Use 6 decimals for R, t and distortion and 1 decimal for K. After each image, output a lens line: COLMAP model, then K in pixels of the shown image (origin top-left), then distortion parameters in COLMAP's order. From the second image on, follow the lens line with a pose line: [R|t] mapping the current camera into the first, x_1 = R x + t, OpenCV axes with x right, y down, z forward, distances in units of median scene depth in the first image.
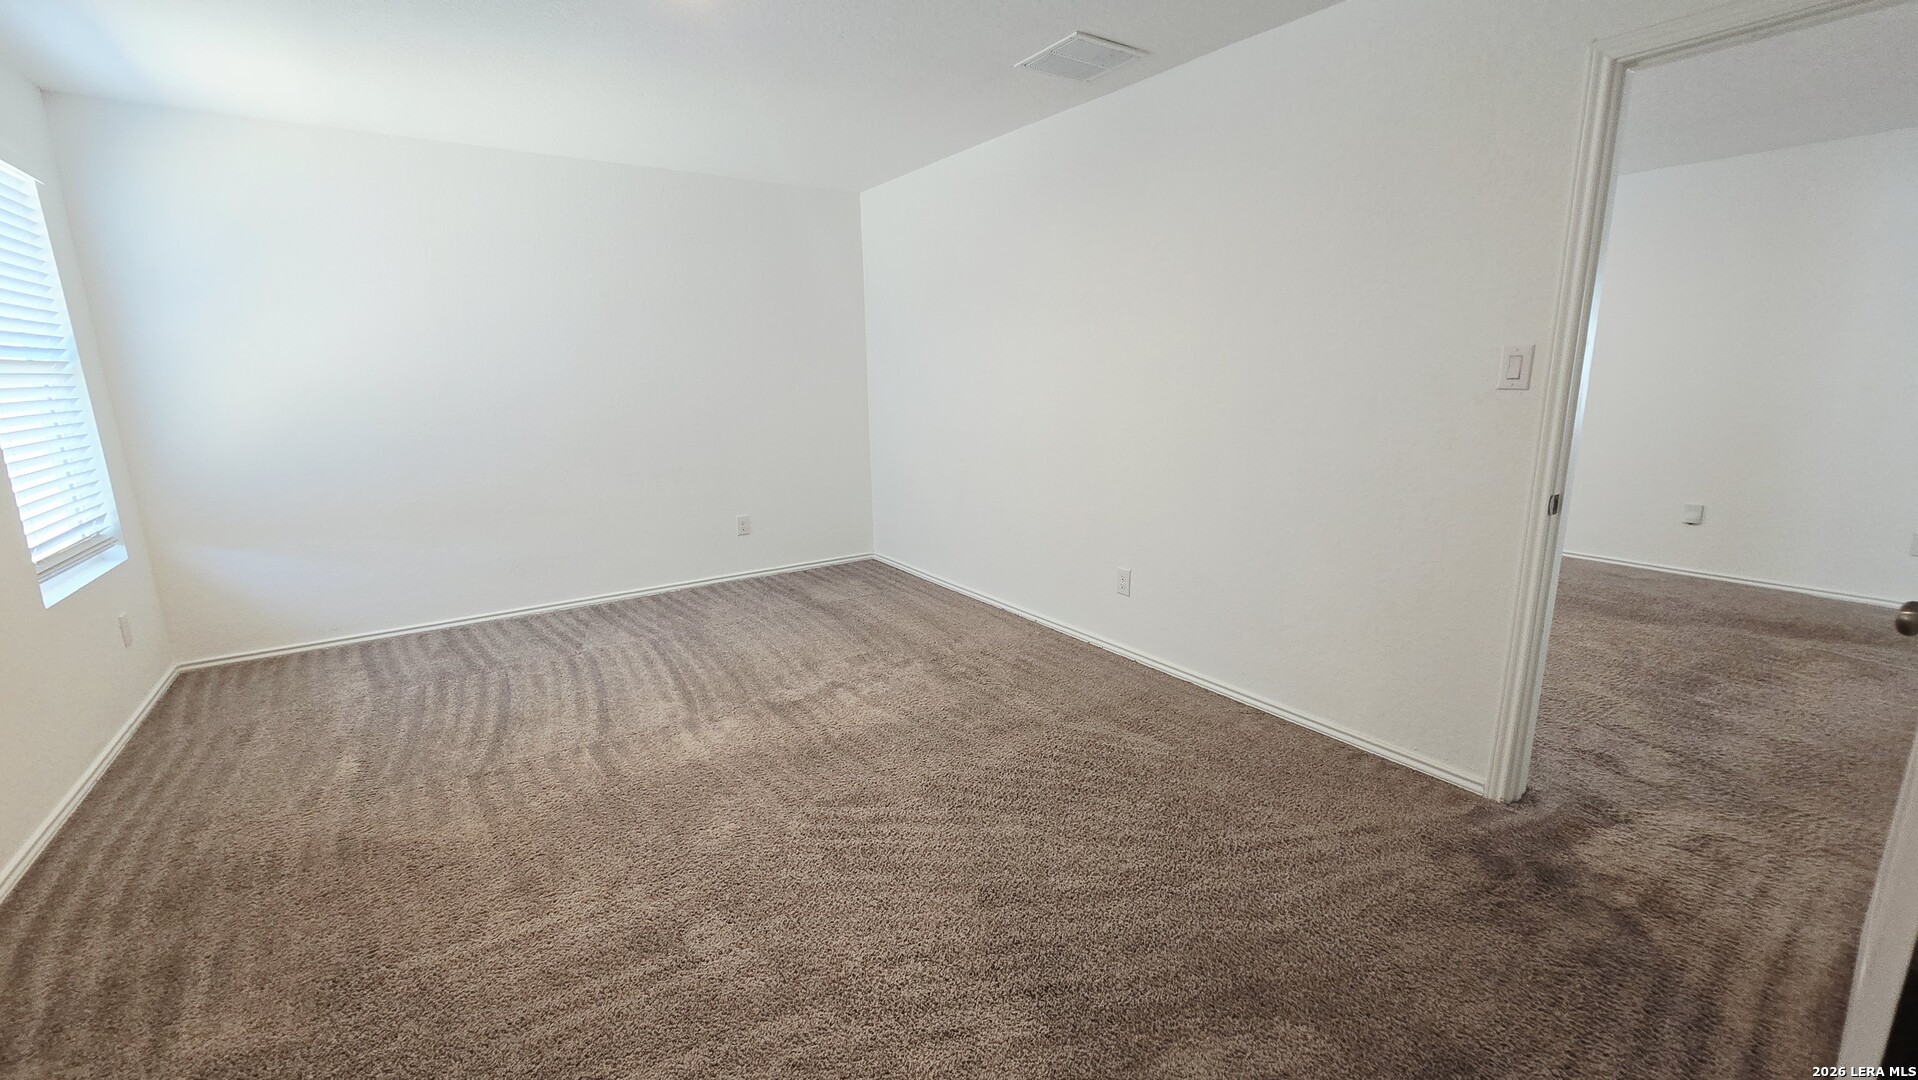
lens RADIAL K [[781.1, 0, 959.5], [0, 781.1, 539.2], [0, 0, 1]] dist [0.000276, -0.000012]
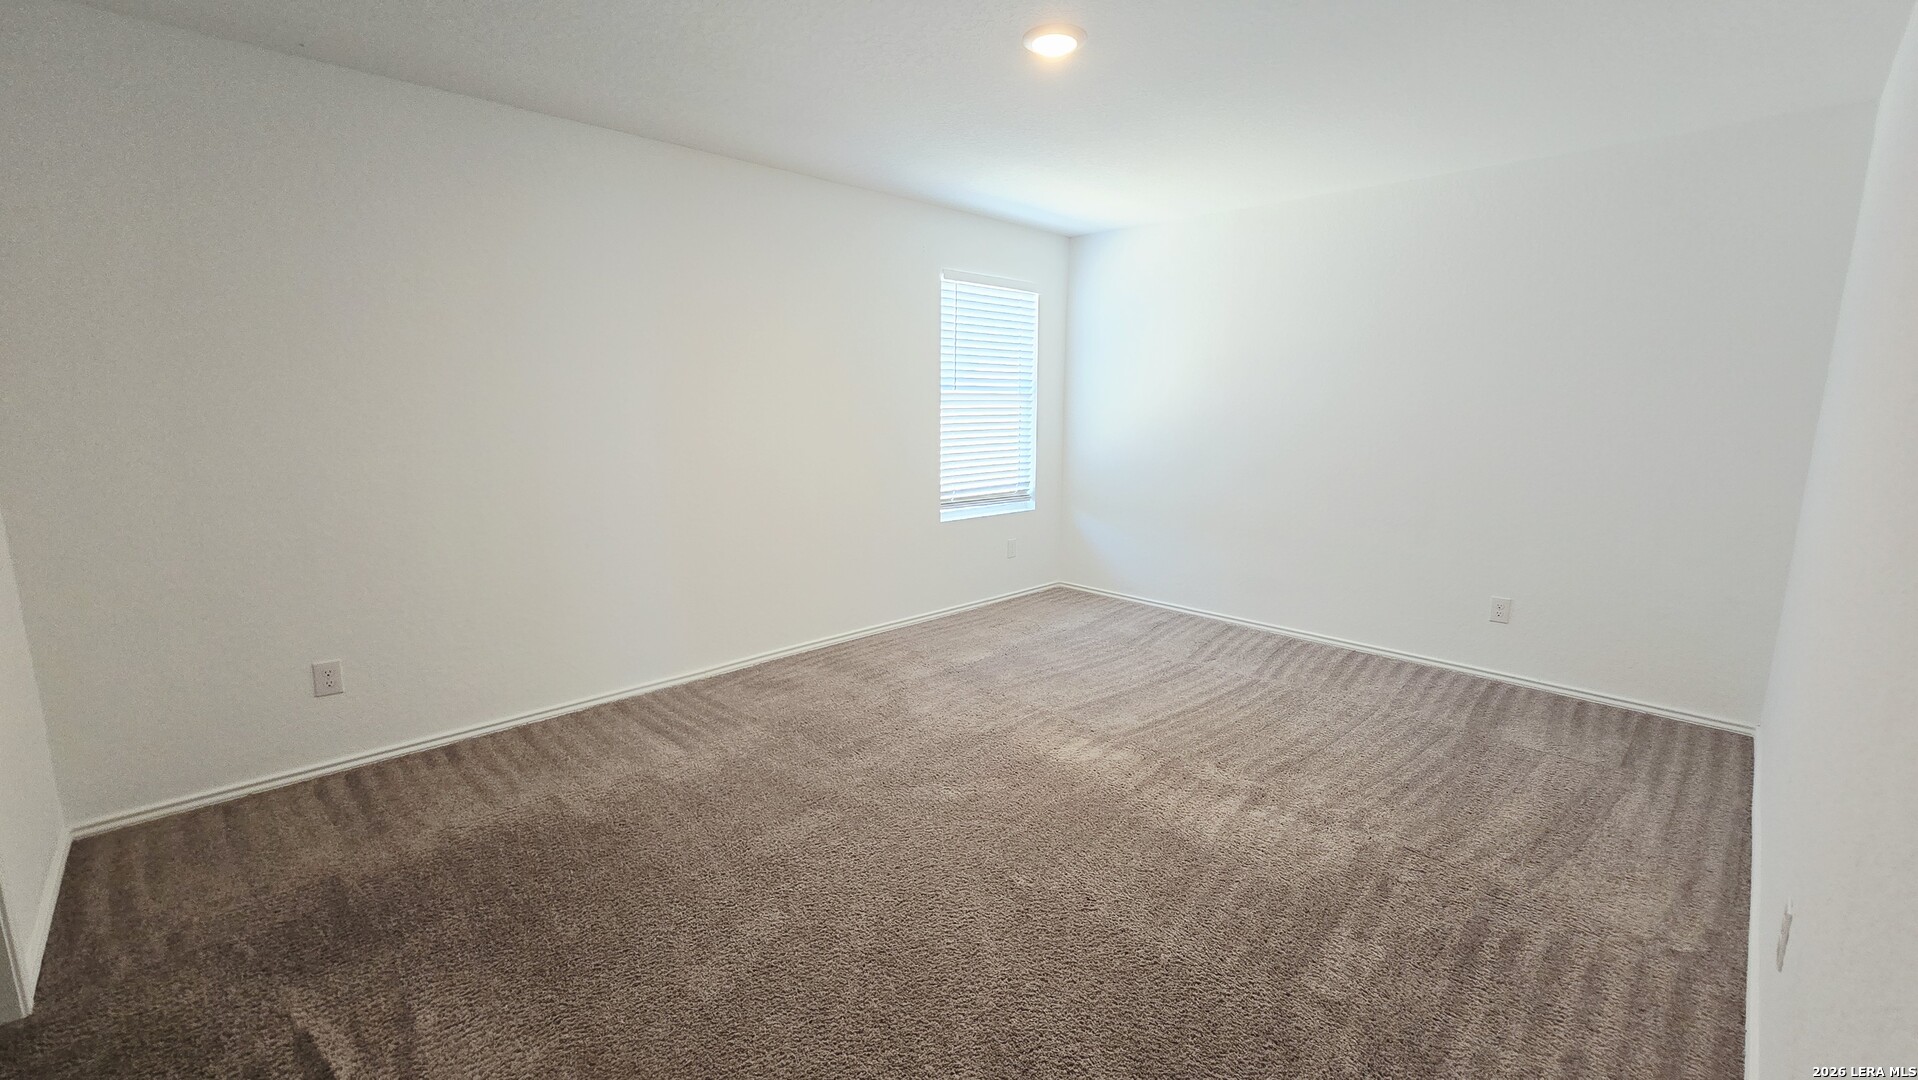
lens RADIAL K [[781.1, 0, 960.7], [0, 781.1, 537.9], [0, 0, 1]] dist [0.000276, -0.000012]
pose [[0.192207, 0.190157, -0.962755, 0.437062], [-0.222896, 0.963866, 0.145877, -0.102210], [0.955706, 0.186556, 0.227647, 0.387290]]
